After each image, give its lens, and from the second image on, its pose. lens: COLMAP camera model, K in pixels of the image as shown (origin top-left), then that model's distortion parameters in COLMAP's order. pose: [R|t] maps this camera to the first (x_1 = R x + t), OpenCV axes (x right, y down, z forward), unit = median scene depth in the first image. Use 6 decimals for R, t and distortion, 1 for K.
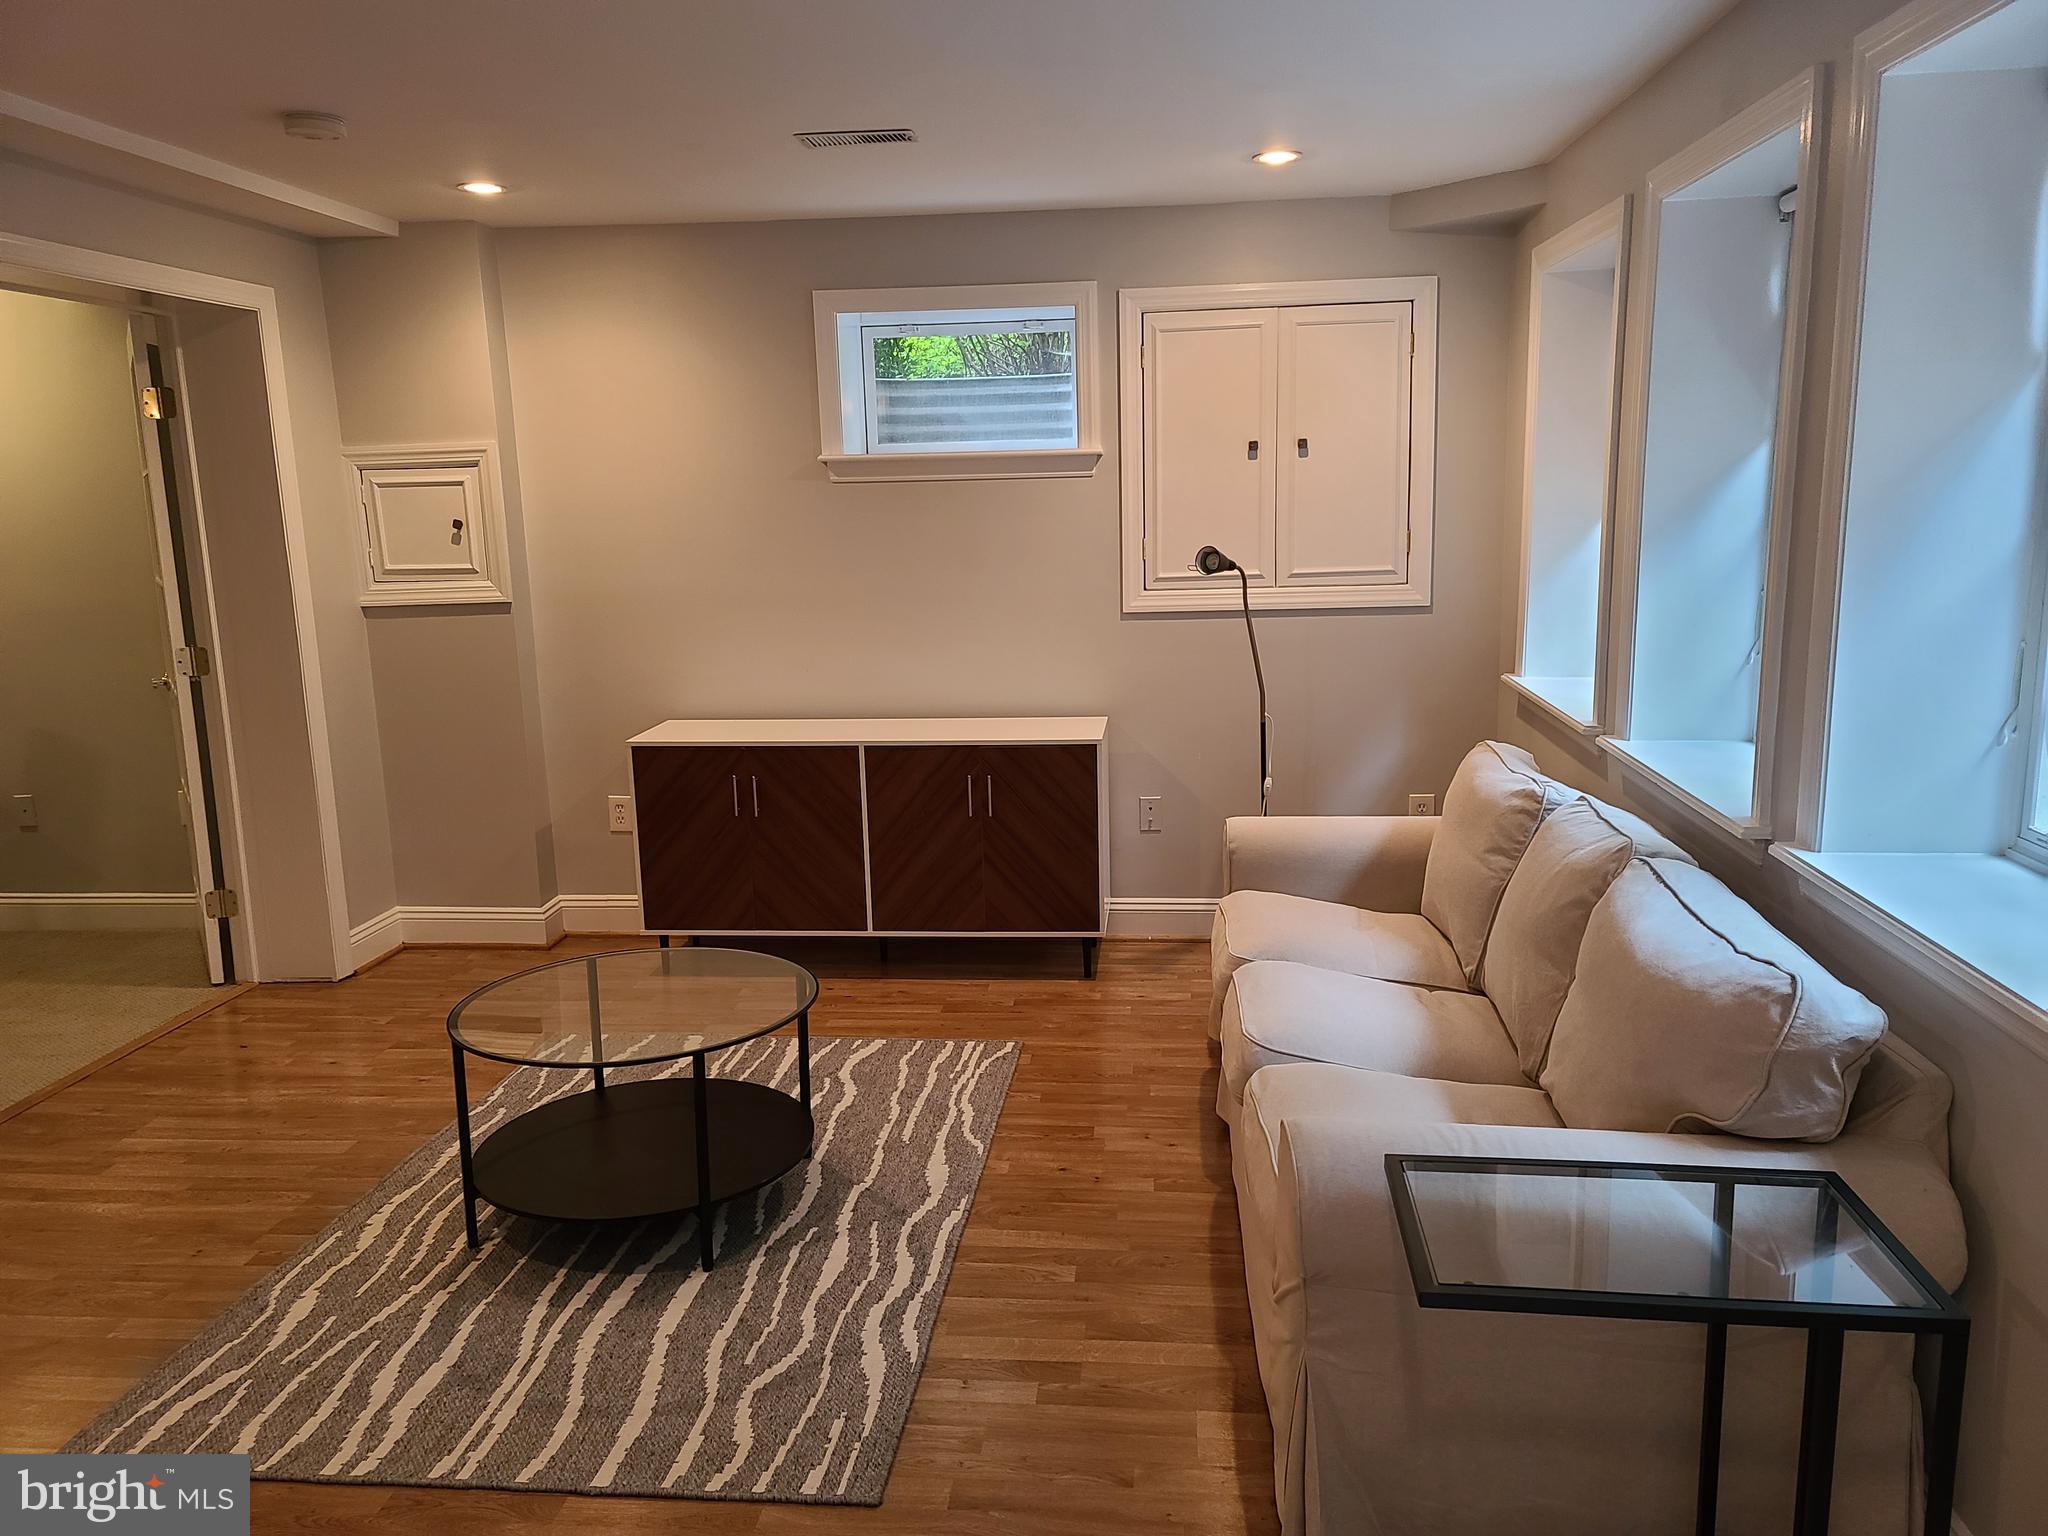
lens RADIAL K [[1496.4, 0, 1031.0], [0, 1496.4, 739.1], [0, 0, 1]] dist [0.112324, -0.097378]
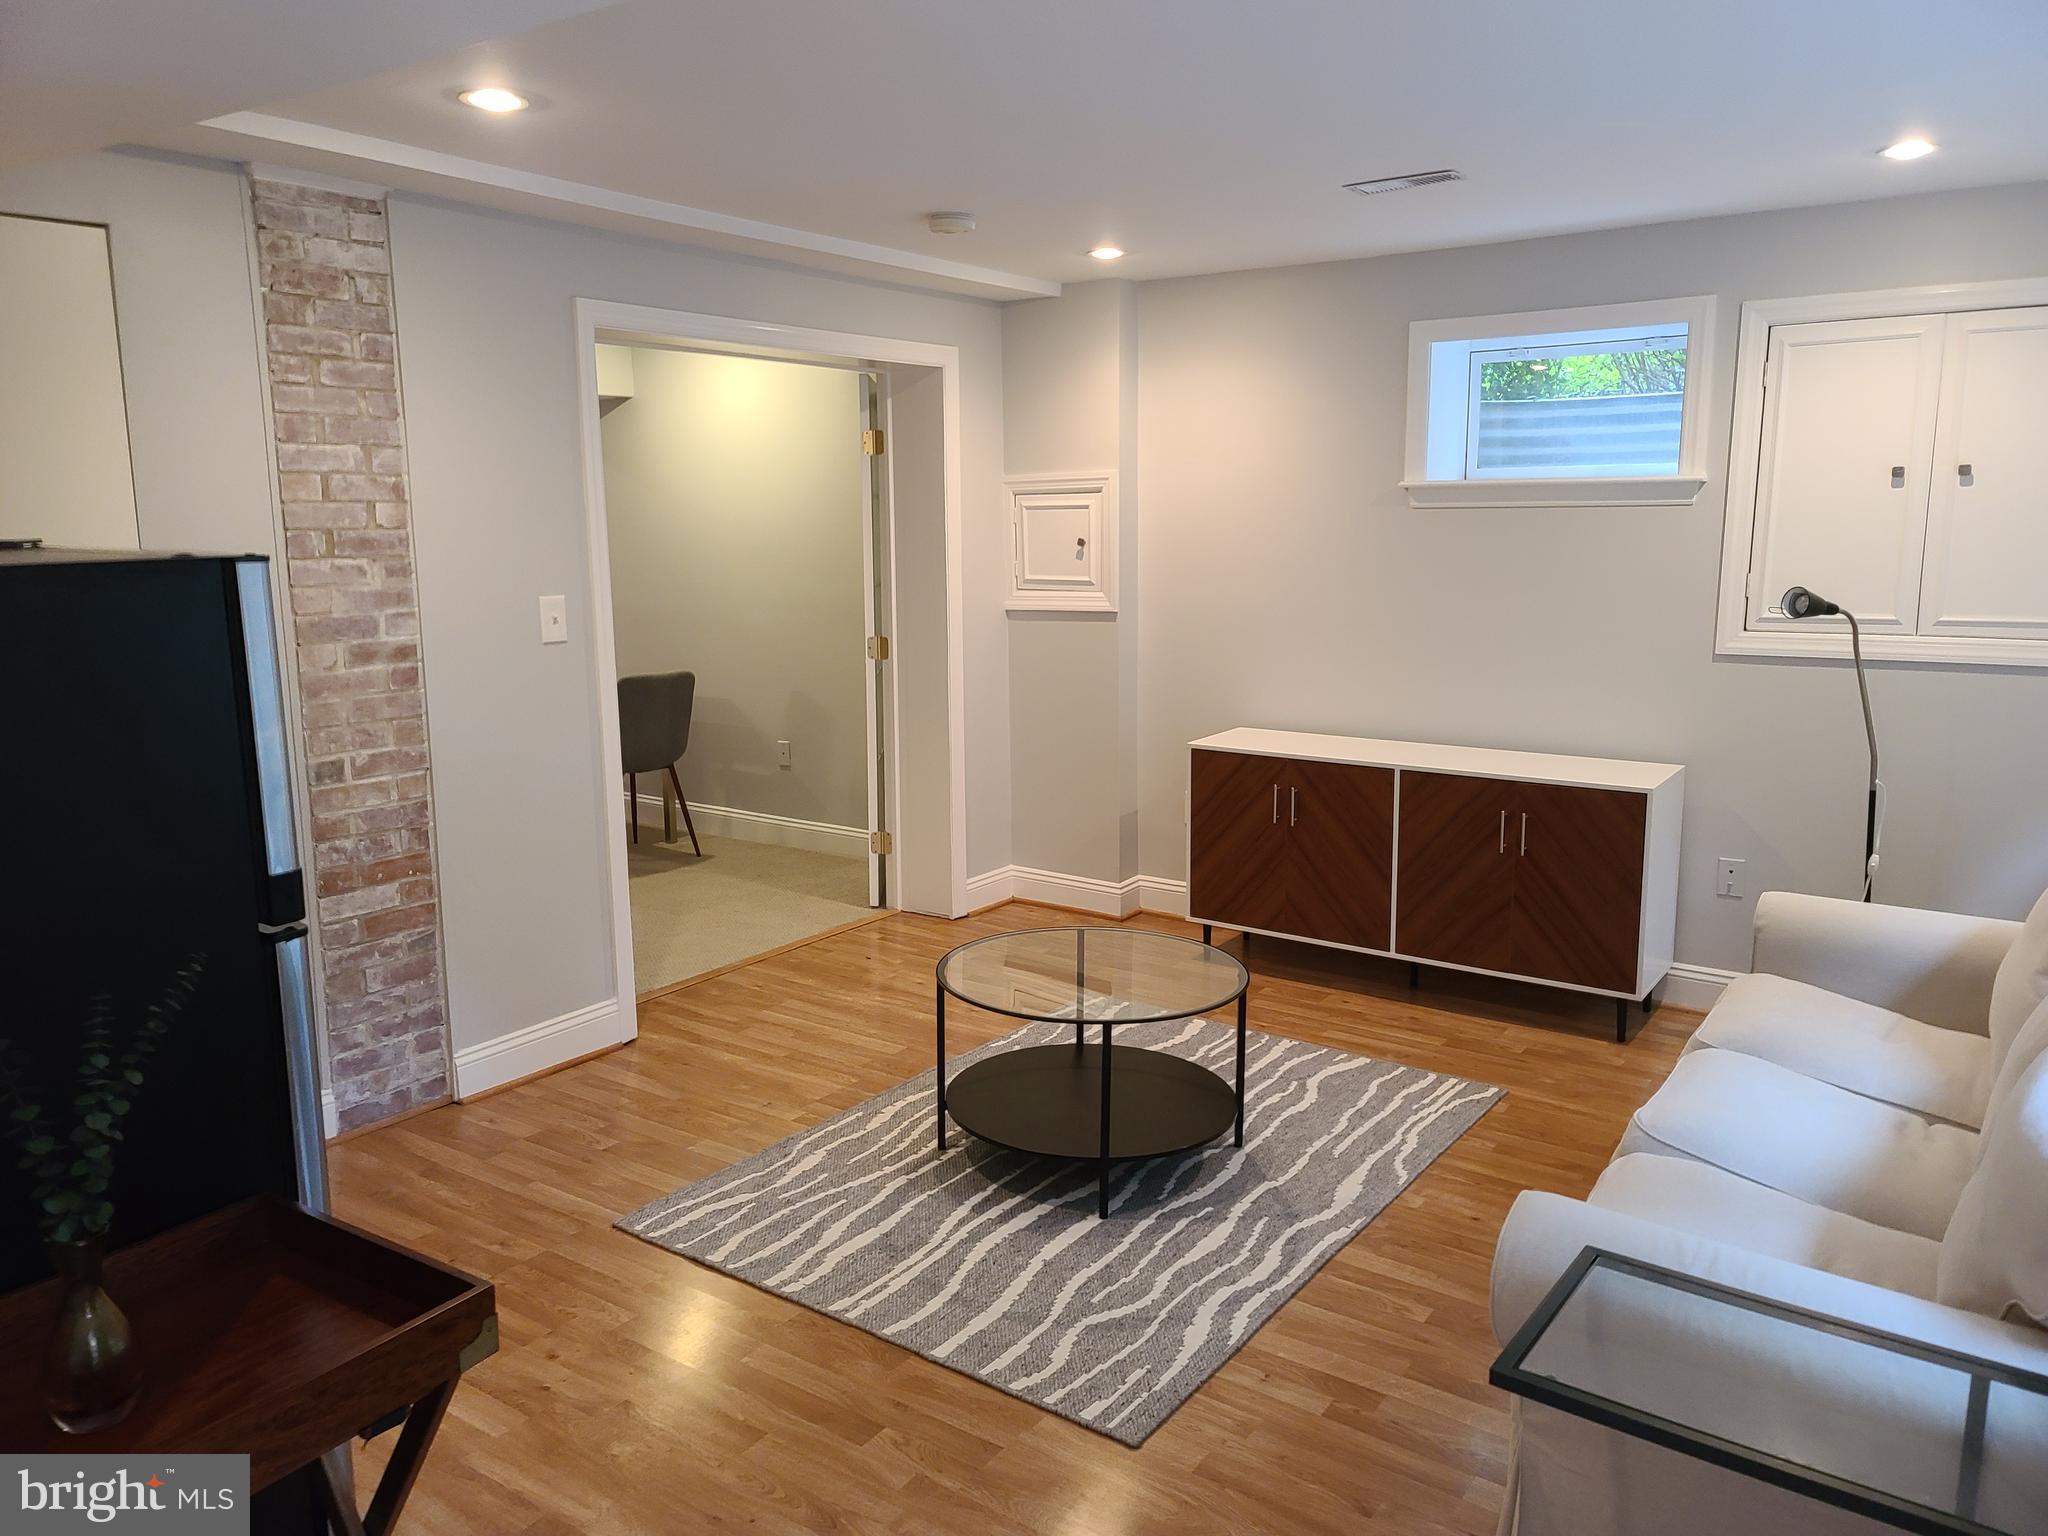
lens RADIAL K [[1499.1, 0, 1020.2], [0, 1499.1, 726.9], [0, 0, 1]] dist [0.048605, -0.005314]
pose [[0.866344, 0.088517, -0.491541, 0.202554], [-0.093892, 0.995487, 0.013784, -0.017431], [0.490543, 0.034210, 0.870745, -0.010447]]
